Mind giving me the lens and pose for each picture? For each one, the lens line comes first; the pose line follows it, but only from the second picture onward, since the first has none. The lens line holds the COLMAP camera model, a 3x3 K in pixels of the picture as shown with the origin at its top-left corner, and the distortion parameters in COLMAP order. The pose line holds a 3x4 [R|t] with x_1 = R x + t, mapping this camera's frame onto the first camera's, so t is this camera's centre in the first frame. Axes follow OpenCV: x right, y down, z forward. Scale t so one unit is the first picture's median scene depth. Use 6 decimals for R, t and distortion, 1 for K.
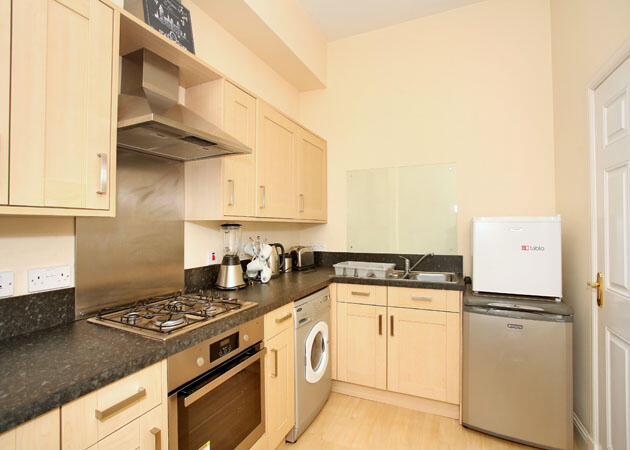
lens RADIAL K [[313.3, 0, 314.4], [0, 313.3, 224.9], [0, 0, 1]] dist [-0.029537, -0.000442]
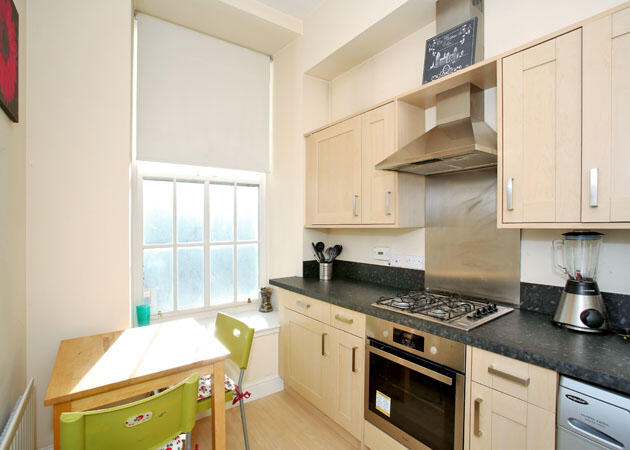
lens RADIAL K [[313.3, 0, 315.3], [0, 313.3, 226.7], [0, 0, 1]] dist [-0.029537, -0.000442]
pose [[-0.482997, 0.011612, -0.875545, 0.791806], [0.014309, 0.999883, 0.005368, -0.036338], [0.875505, -0.009935, -0.483107, 1.122041]]
